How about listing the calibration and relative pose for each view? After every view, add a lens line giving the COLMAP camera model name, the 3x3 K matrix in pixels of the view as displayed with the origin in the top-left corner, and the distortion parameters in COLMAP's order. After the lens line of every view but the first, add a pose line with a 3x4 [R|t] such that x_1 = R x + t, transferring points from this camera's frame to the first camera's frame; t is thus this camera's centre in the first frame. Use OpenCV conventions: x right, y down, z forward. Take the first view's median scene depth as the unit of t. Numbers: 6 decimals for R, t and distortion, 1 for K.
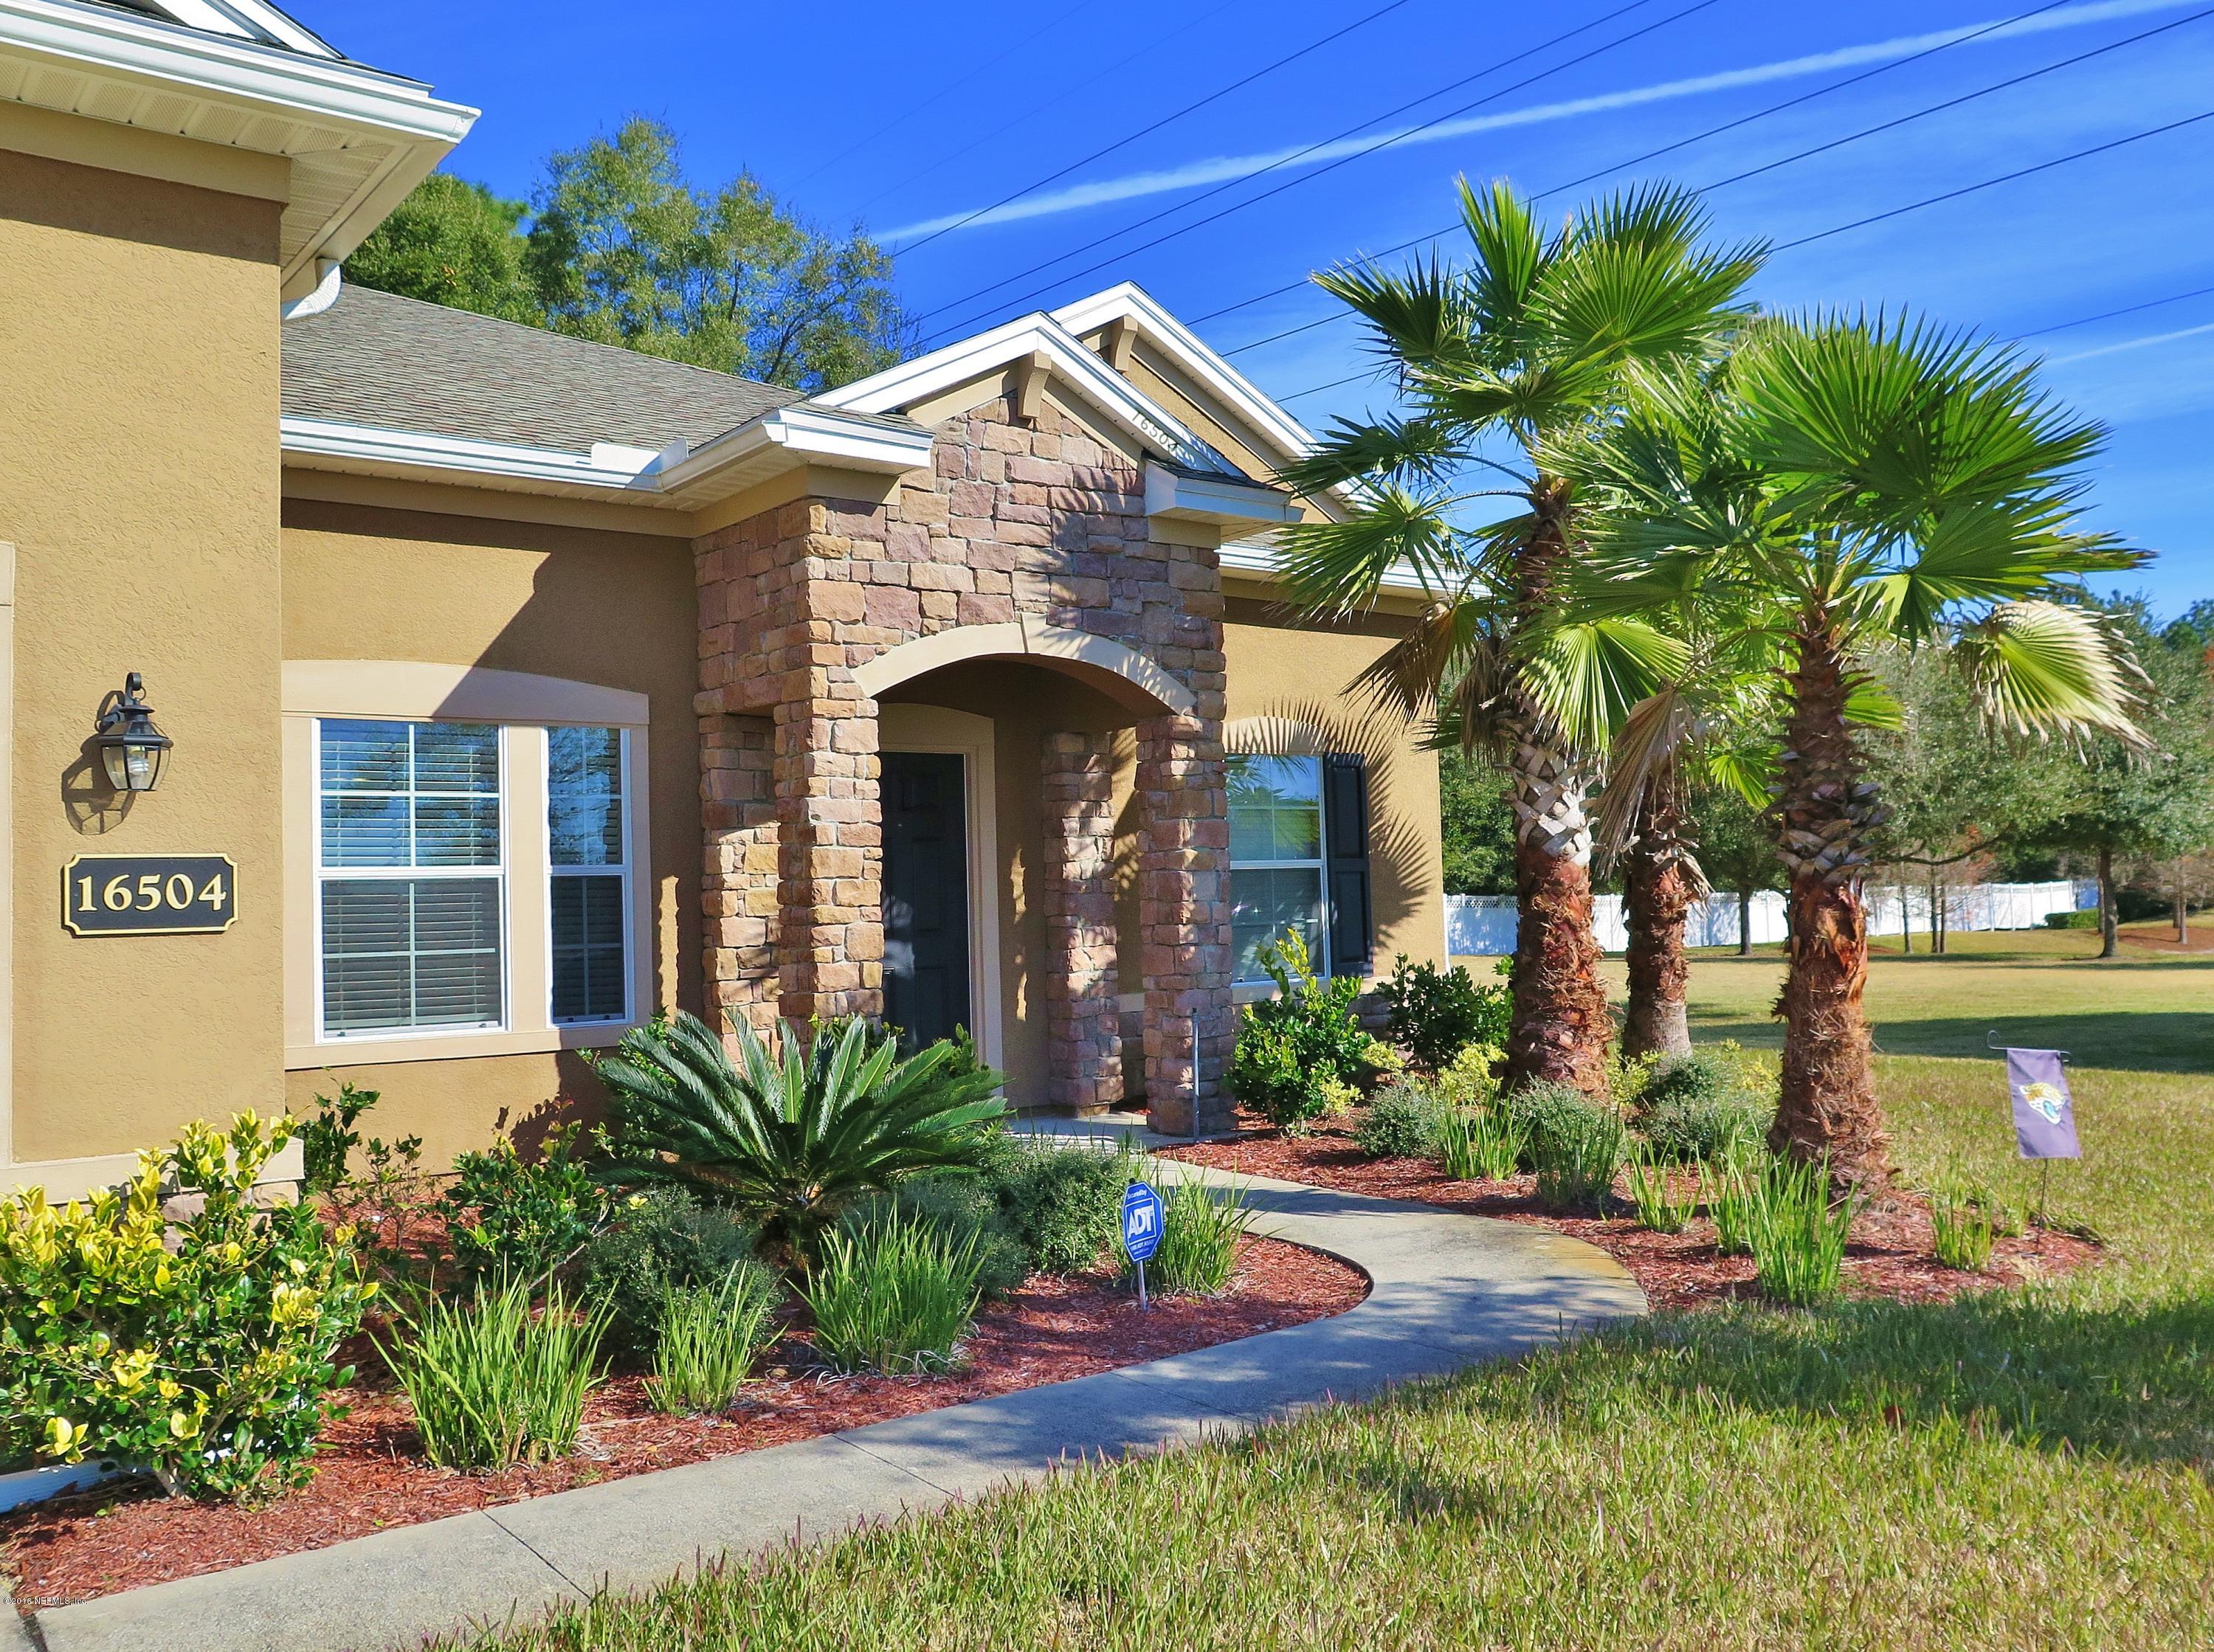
lens RADIAL K [[1862.3, 0, 1104.3], [0, 1862.3, 829.1], [0, 0, 1]] dist [-0.015826, -0.003025]
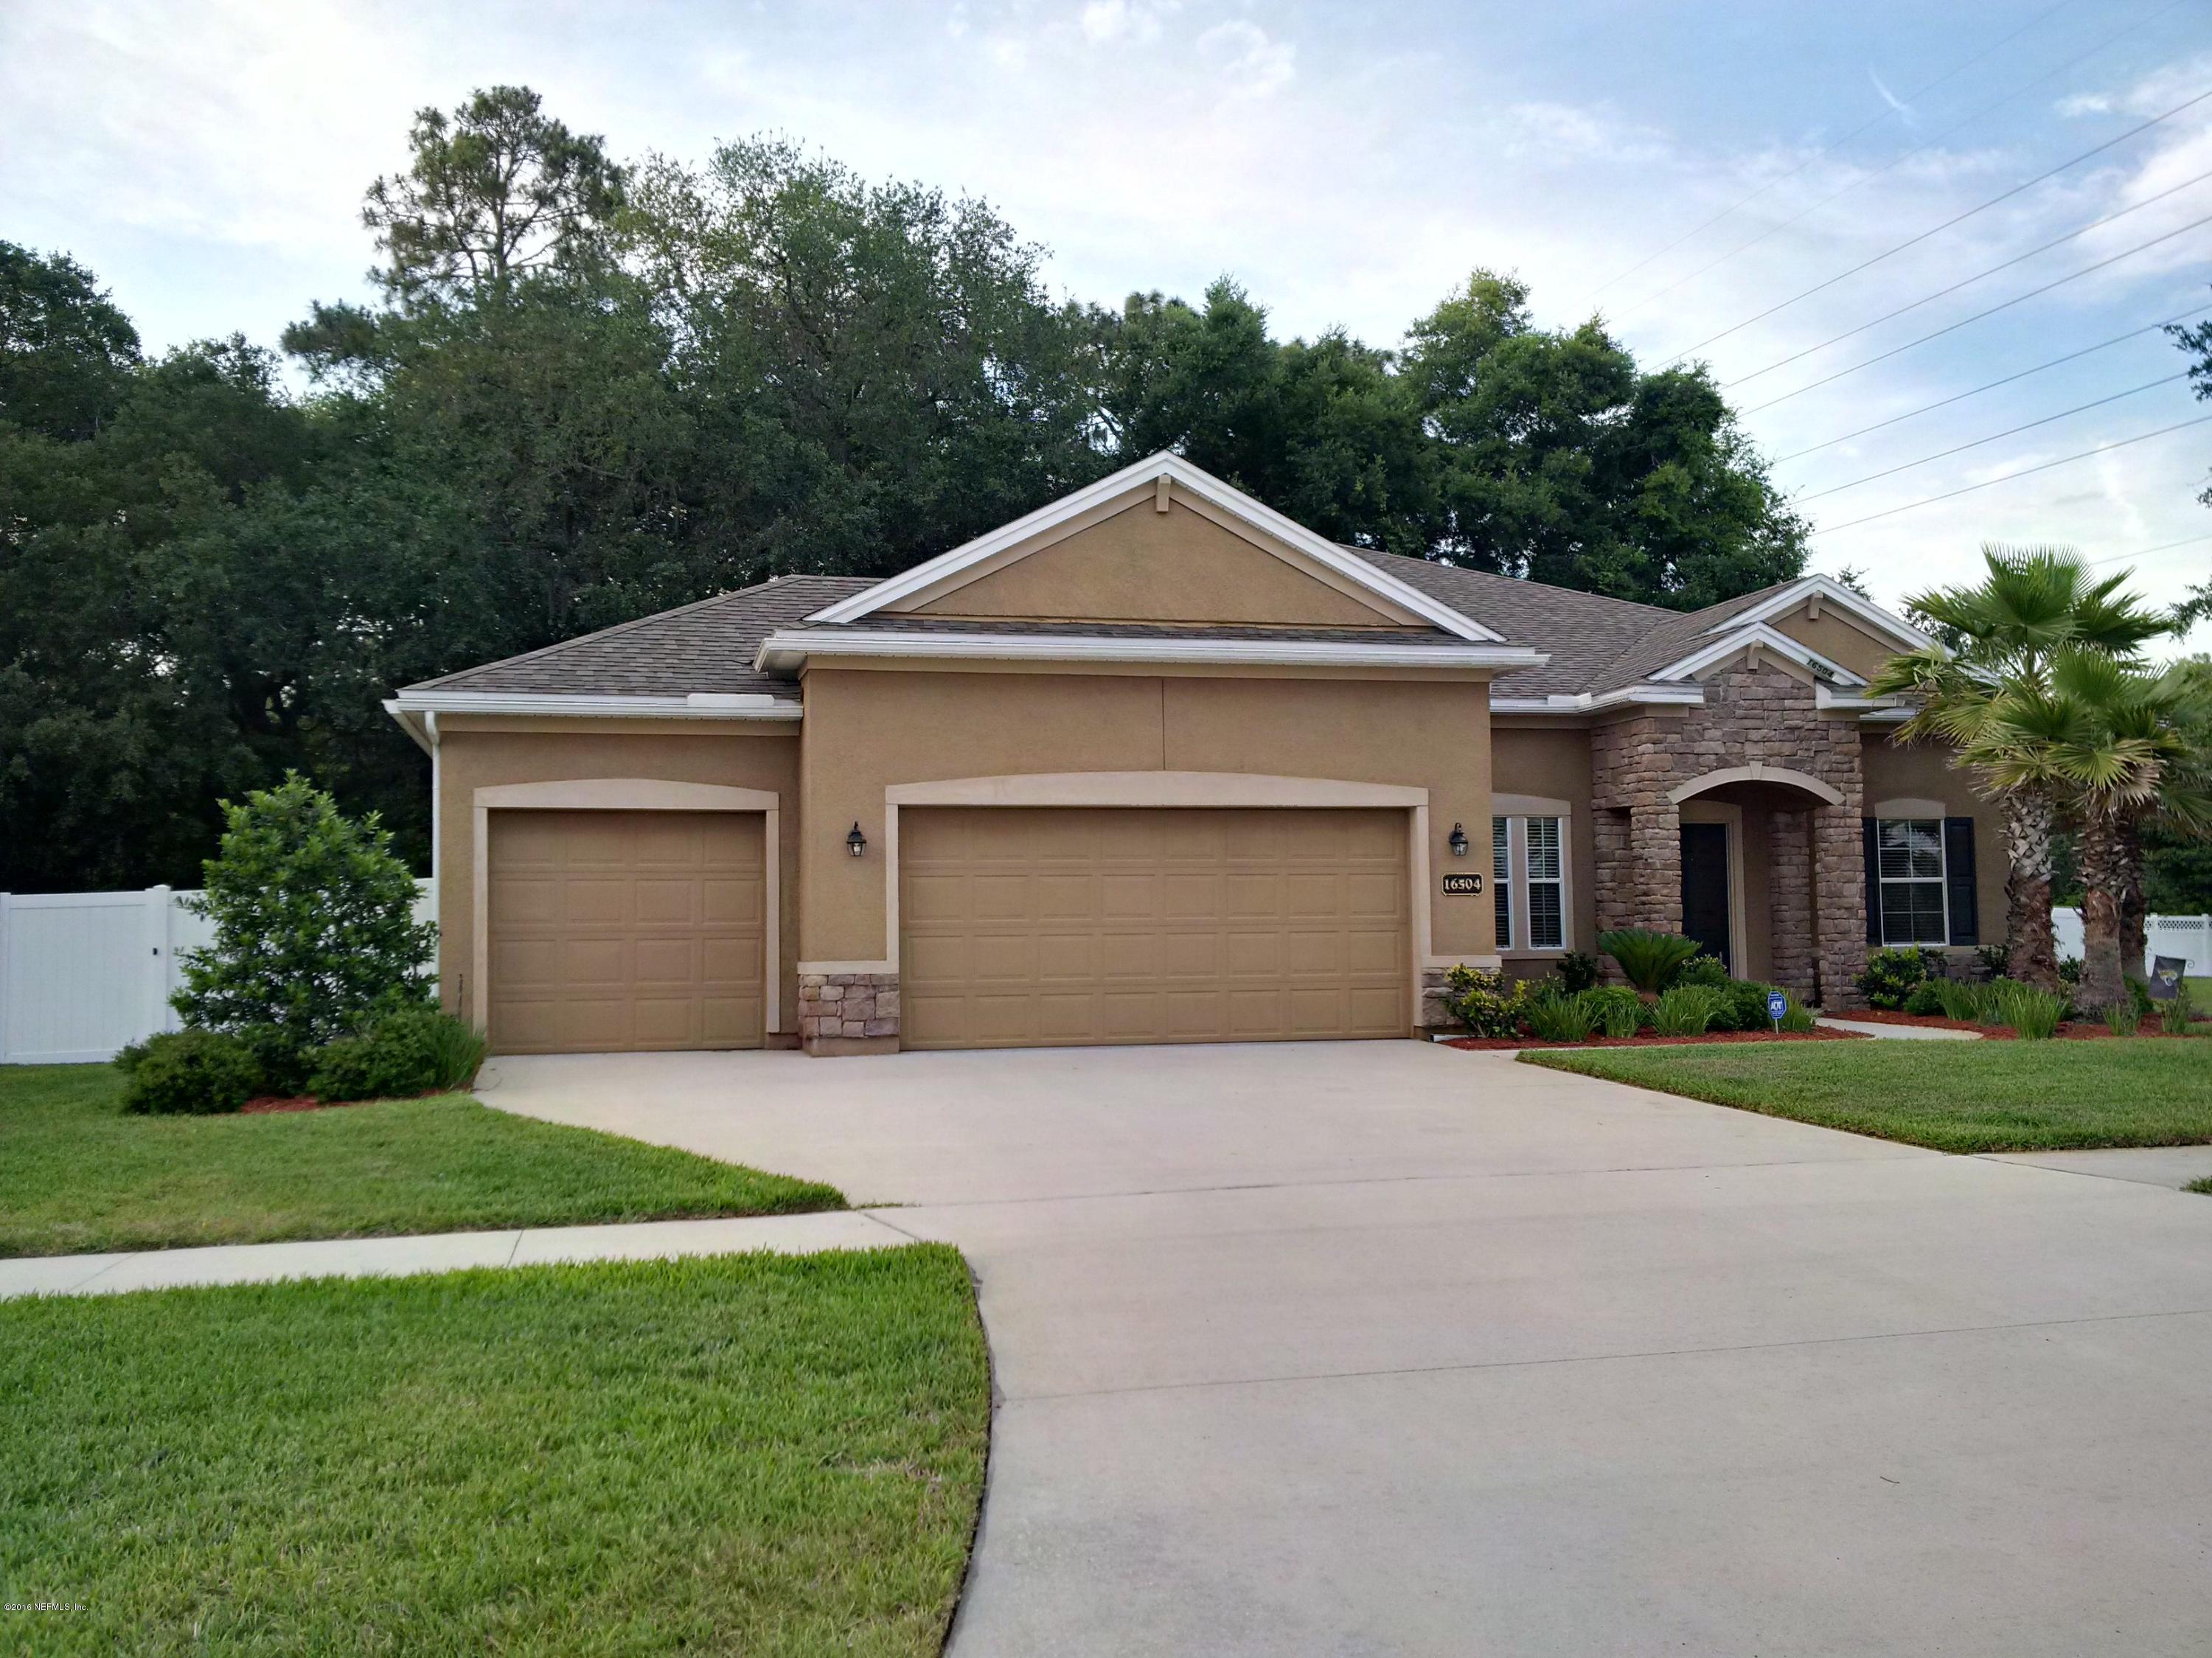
lens RADIAL K [[1978.6, 0, 1103.7], [0, 1978.6, 831.9], [0, 0, 1]] dist [0.120265, 0.000101]
pose [[0.917995, -0.006232, -0.396544, 0.190789], [0.003617, 0.999967, -0.007340, -0.020852], [0.396576, 0.005304, 0.917986, -1.439793]]
